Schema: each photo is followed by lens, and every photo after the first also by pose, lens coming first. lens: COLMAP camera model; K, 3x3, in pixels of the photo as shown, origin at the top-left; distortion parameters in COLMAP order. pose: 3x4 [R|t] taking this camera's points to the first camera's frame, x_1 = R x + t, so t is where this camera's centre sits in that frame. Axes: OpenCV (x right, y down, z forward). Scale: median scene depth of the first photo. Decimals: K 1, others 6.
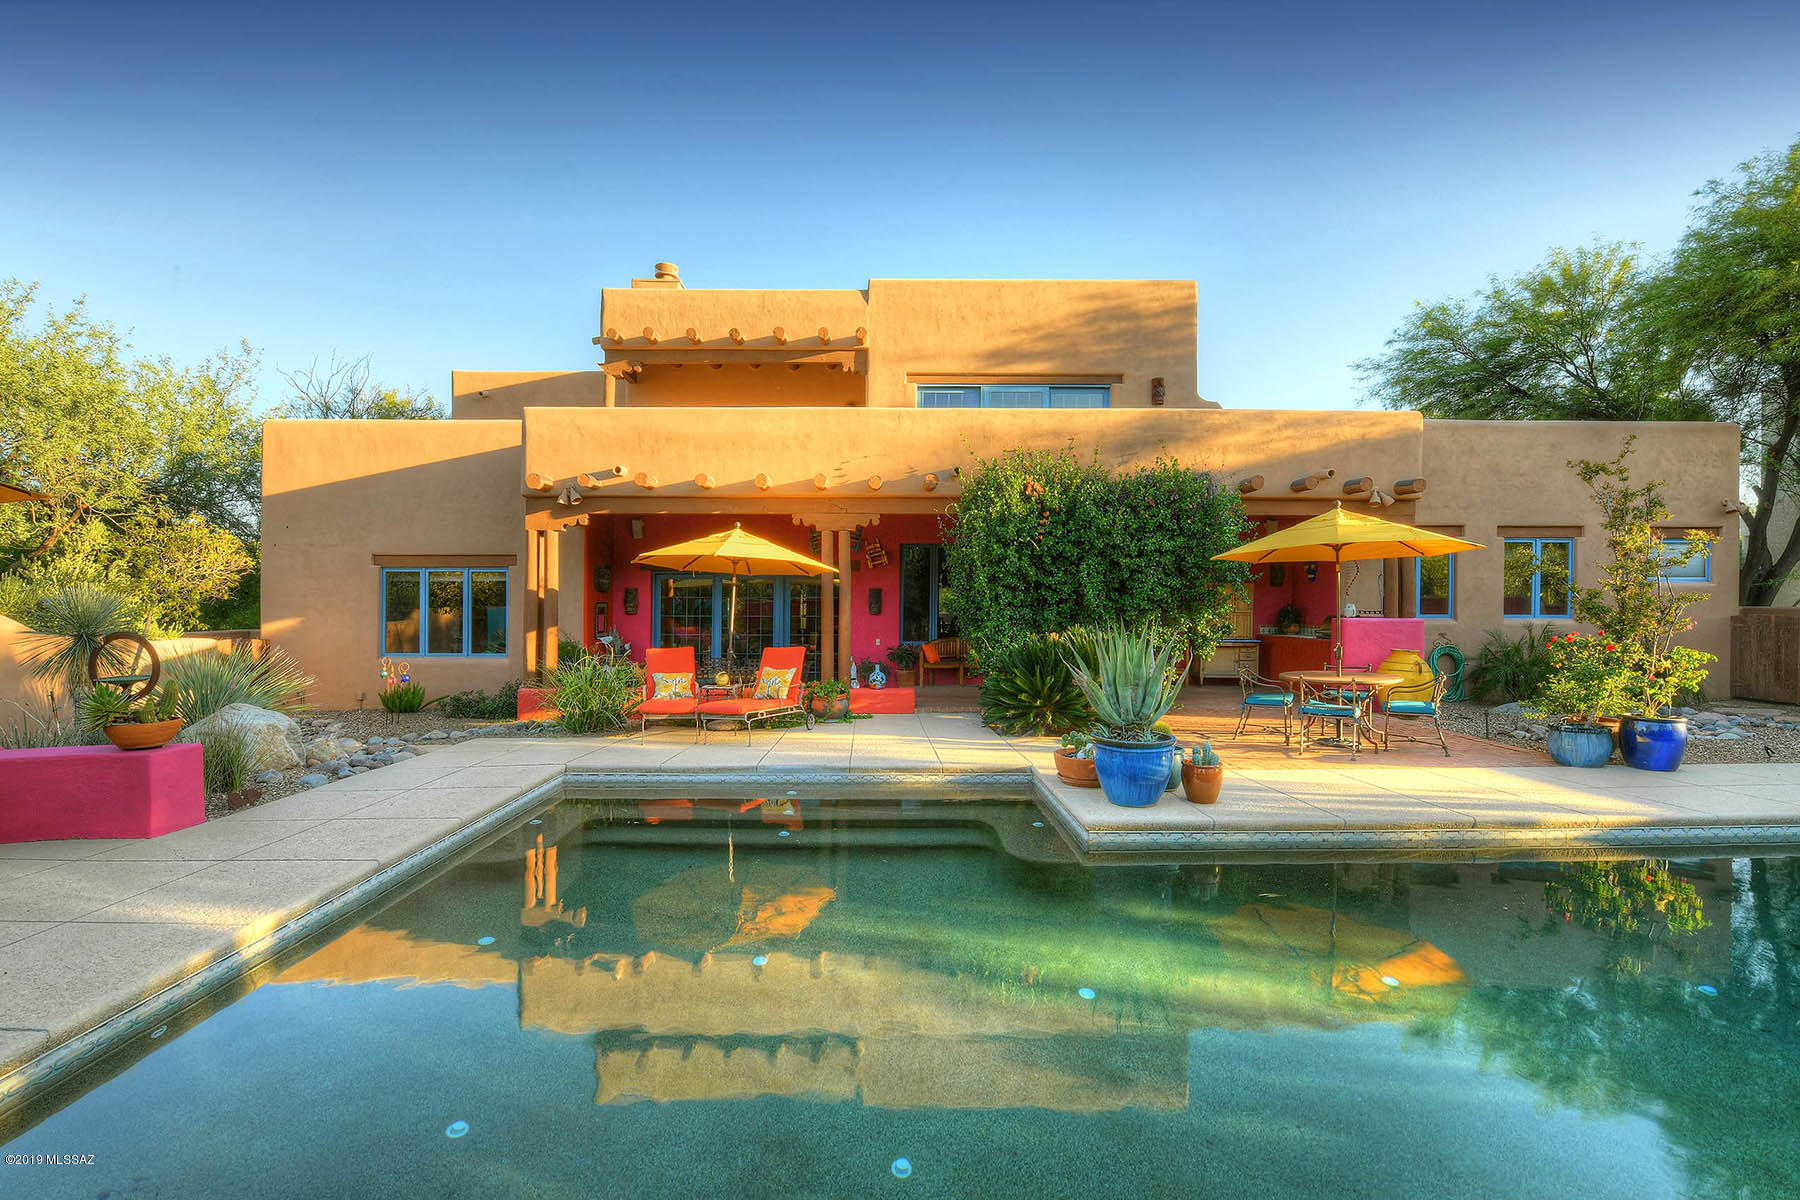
lens RADIAL K [[806.1, 0, 897.0], [0, 806.1, 602.6], [0, 0, 1]] dist [-0.022866, 0.001006]
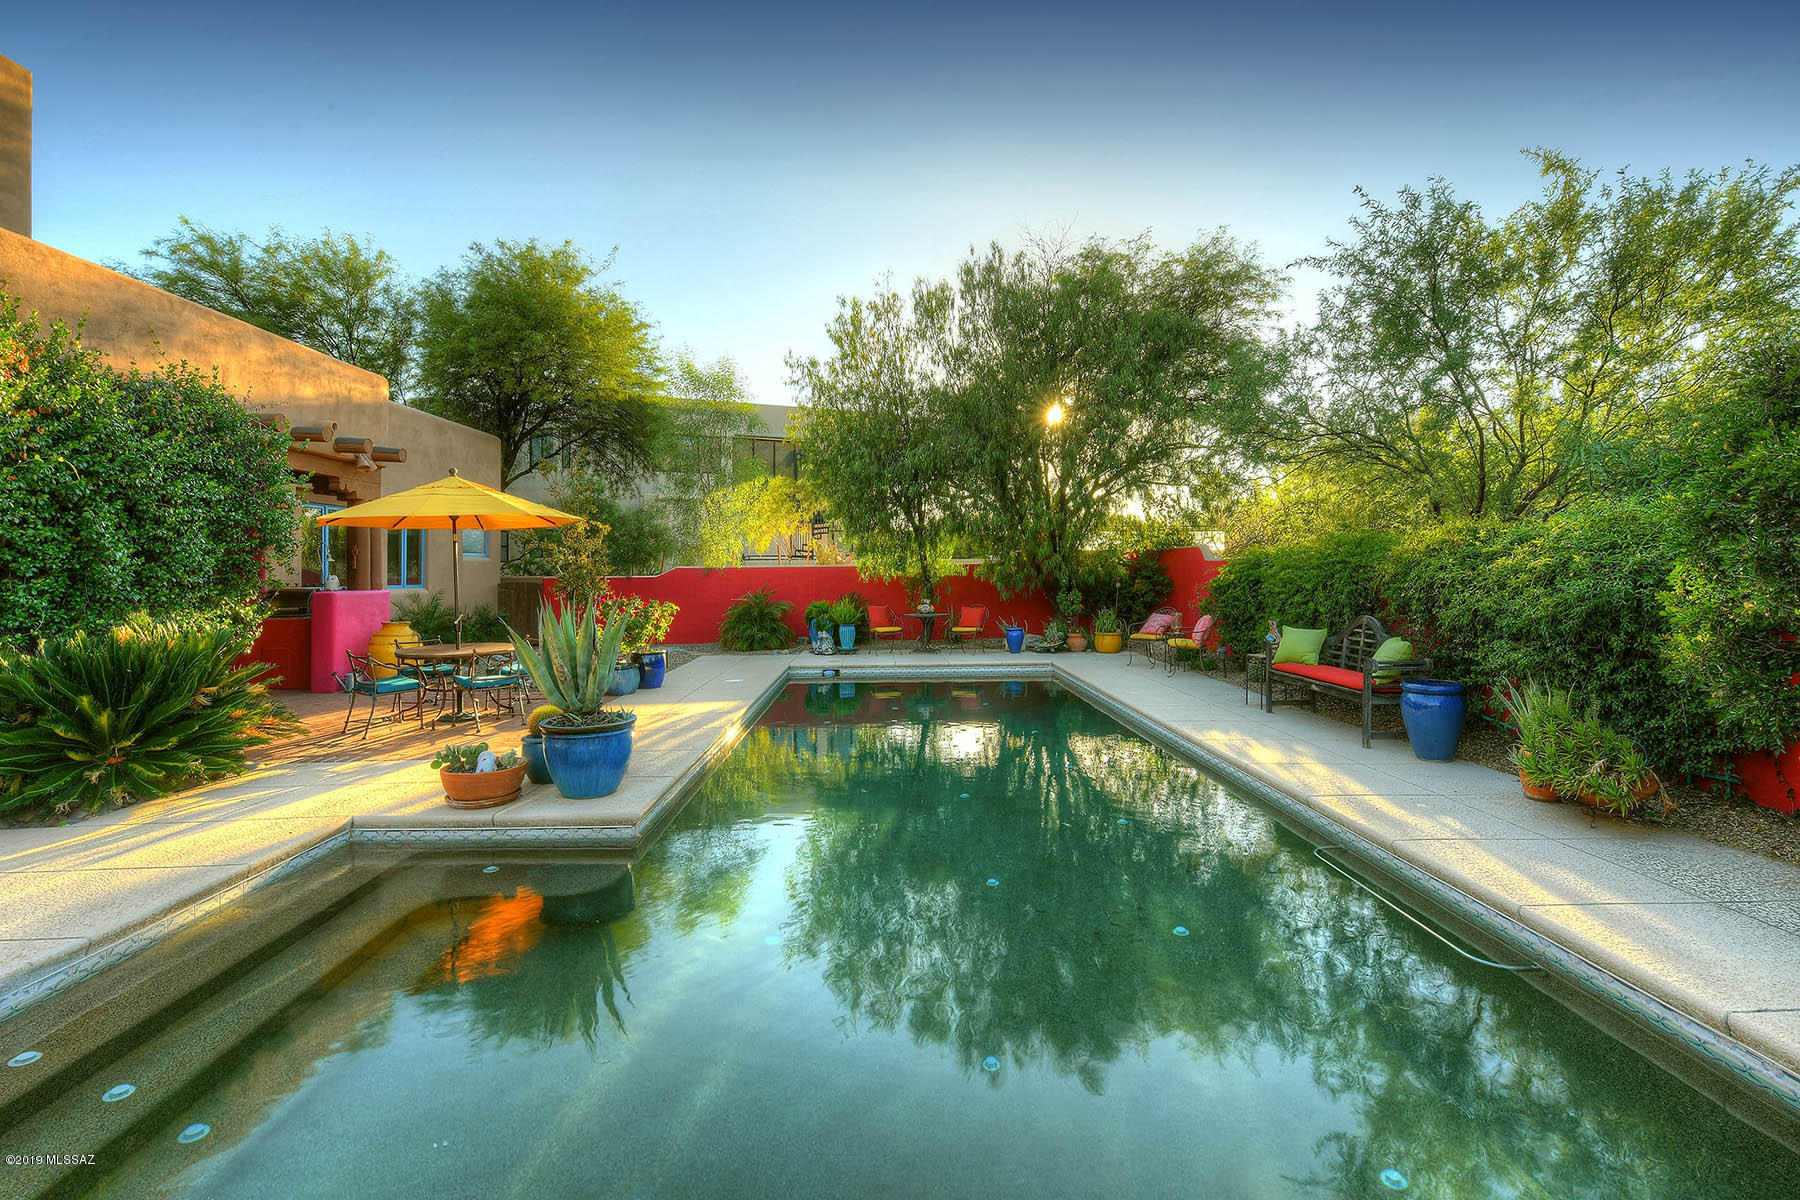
lens RADIAL K [[848.1, 0, 911.7], [0, 848.1, 584.9], [0, 0, 1]] dist [-0.002523, -0.000500]
pose [[-0.067785, -0.017950, 0.997538, -0.426049], [0.007703, 0.999799, 0.018514, -0.002264], [-0.997670, 0.008939, -0.067634, 0.425828]]
